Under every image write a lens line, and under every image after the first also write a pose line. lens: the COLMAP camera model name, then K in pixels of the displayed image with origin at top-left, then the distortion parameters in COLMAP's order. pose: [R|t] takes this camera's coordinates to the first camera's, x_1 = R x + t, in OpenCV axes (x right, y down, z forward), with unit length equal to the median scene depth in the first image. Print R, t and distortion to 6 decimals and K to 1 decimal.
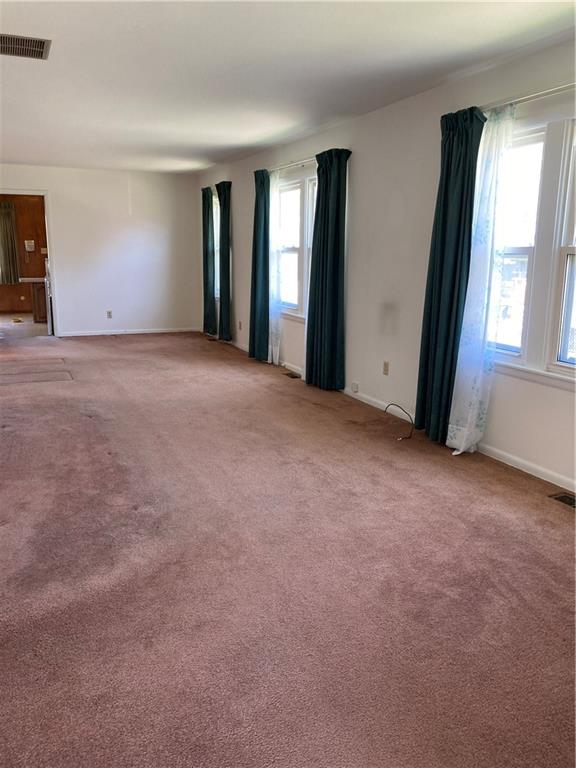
lens RADIAL K [[638.6, 0, 291.4], [0, 638.6, 382.1], [0, 0, 1]] dist [0.029460, -0.033488]
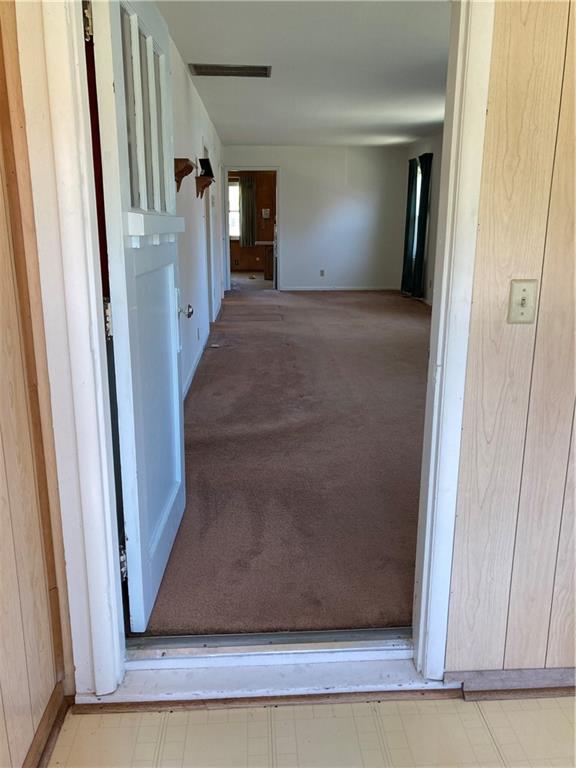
lens RADIAL K [[638.6, 0, 288.4], [0, 638.6, 384.7], [0, 0, 1]] dist [0.029460, -0.033488]
pose [[0.936201, 0.084650, -0.341120, 0.090968], [-0.066307, 0.995673, 0.065100, 0.031959], [0.345154, -0.038328, 0.937763, -0.151751]]
